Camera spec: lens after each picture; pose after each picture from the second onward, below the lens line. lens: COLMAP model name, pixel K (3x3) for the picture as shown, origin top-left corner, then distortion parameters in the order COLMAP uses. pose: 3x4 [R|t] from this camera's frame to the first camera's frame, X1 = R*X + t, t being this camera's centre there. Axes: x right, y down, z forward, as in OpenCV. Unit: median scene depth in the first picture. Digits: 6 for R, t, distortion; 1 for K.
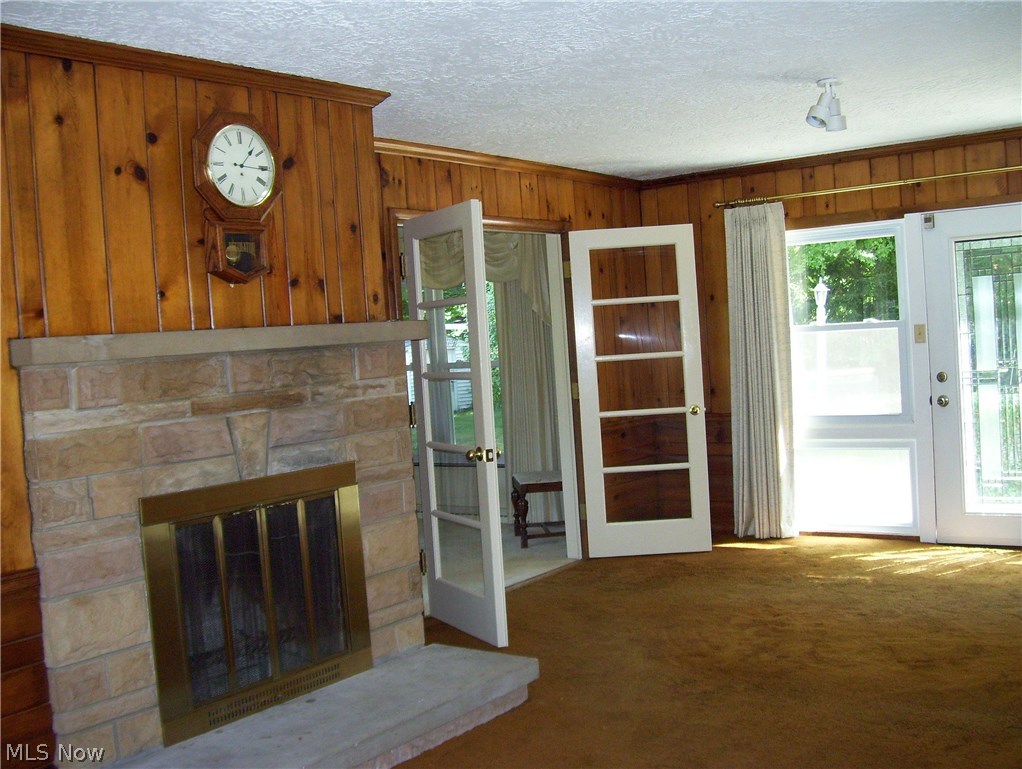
lens RADIAL K [[1125.0, 0, 511.0], [0, 1125.0, 384.5], [0, 0, 1]] dist [-0.143005, 0.012928]
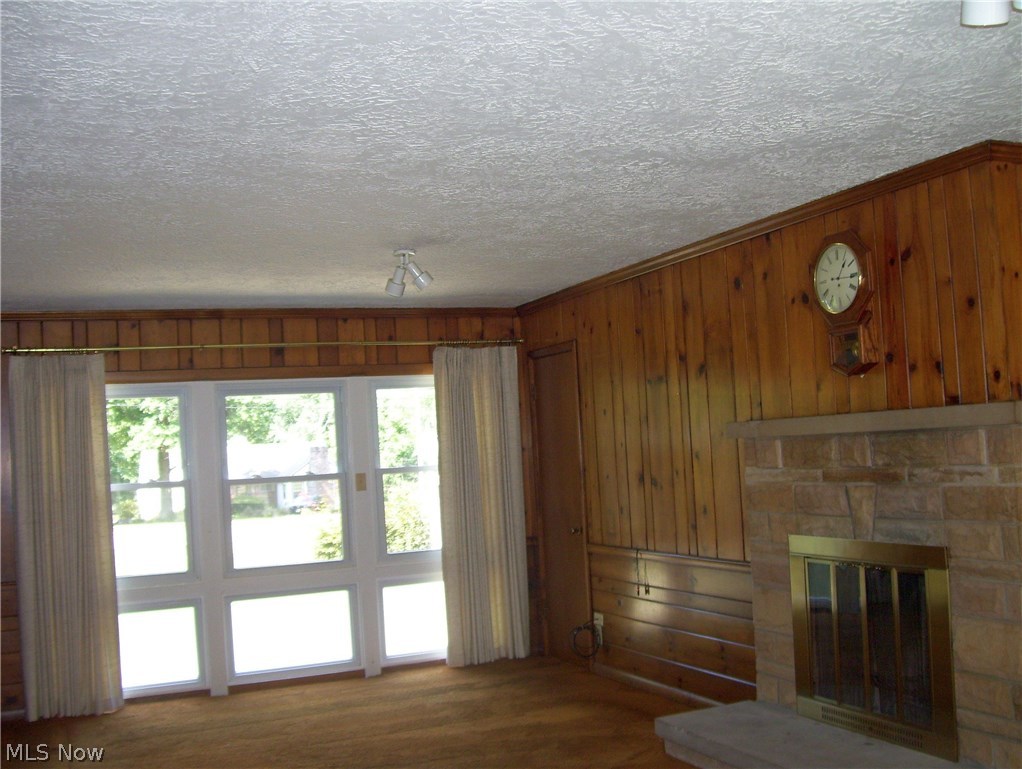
lens RADIAL K [[1125.0, 0, 511.0], [0, 1125.0, 384.5], [0, 0, 1]] dist [-0.143005, 0.012928]
pose [[-0.511297, 0.050138, -0.857940, 0.902381], [0.055481, 0.998140, 0.025268, -0.123263], [0.857611, -0.034680, -0.513128, 1.214016]]
